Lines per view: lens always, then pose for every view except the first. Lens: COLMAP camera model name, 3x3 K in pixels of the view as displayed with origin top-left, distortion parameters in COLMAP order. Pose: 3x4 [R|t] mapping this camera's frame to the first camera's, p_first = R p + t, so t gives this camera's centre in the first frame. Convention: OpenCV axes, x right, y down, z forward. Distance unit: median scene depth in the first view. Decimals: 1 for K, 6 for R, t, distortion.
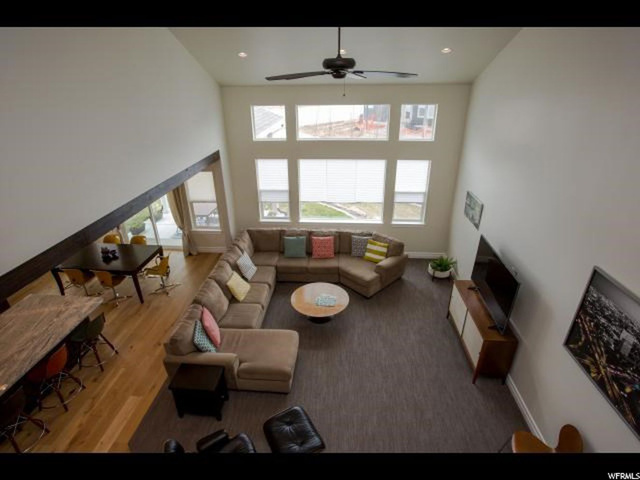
lens RADIAL K [[353.0, 0, 320.0], [0, 353.0, 240.0], [0, 0, 1]] dist [-0.003557, -0.000450]
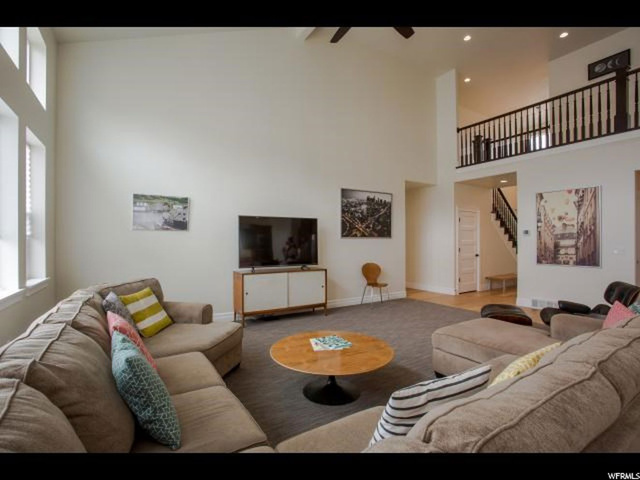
lens RADIAL K [[317.1, 0, 321.7], [0, 317.1, 239.7], [0, 0, 1]] dist [-0.055309, 0.035754]
pose [[-0.610995, 0.010104, 0.791570, -0.291659], [0.352403, 0.898850, 0.260539, -0.083332], [-0.708870, 0.438139, -0.552754, 1.062843]]
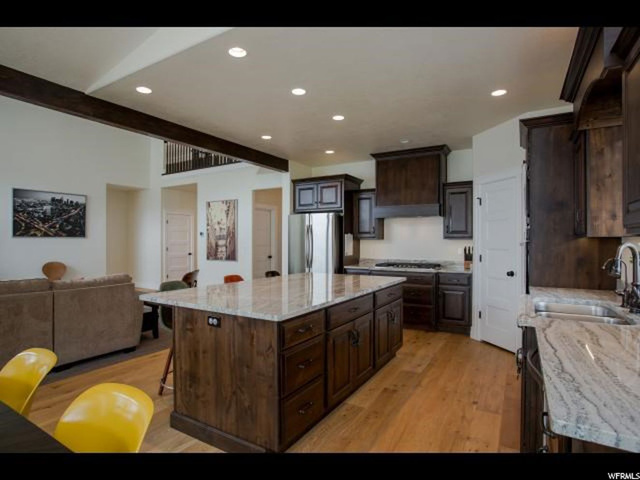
lens RADIAL K [[352.6, 0, 320.0], [0, 352.6, 240.0], [0, 0, 1]] dist [-0.031174, 0.001082]
pose [[-0.893286, 0.006435, 0.449442, -0.830615], [0.200733, 0.900362, 0.386076, -0.032178], [-0.402176, 0.435095, -0.805572, 0.968932]]
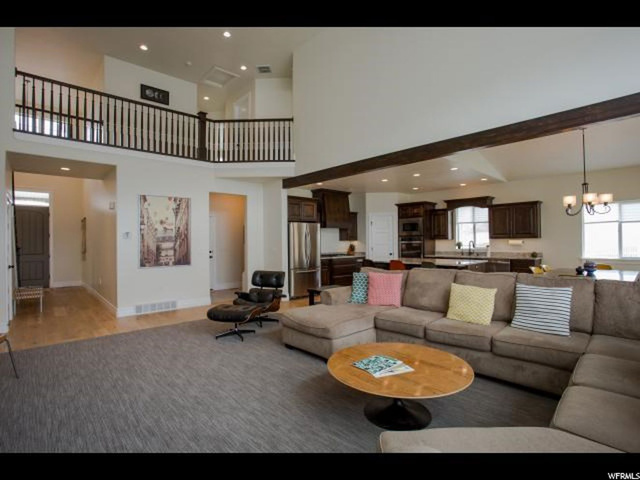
lens RADIAL K [[317.1, 0, 321.7], [0, 317.1, 239.7], [0, 0, 1]] dist [-0.055309, 0.035754]
pose [[-0.677820, 0.009112, -0.735171, 0.291759], [-0.308995, 0.903798, 0.296093, -0.053388], [0.667144, 0.427862, -0.609797, 0.994663]]
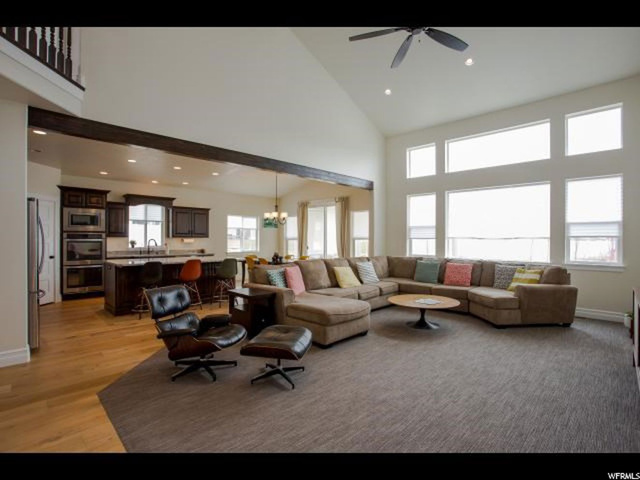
lens RADIAL K [[317.1, 0, 321.7], [0, 317.1, 239.7], [0, 0, 1]] dist [-0.055309, 0.035754]
pose [[0.762947, 0.012390, -0.646342, 0.263605], [-0.293324, 0.897606, -0.329036, 0.309801], [0.576084, 0.440625, 0.688460, 0.248507]]
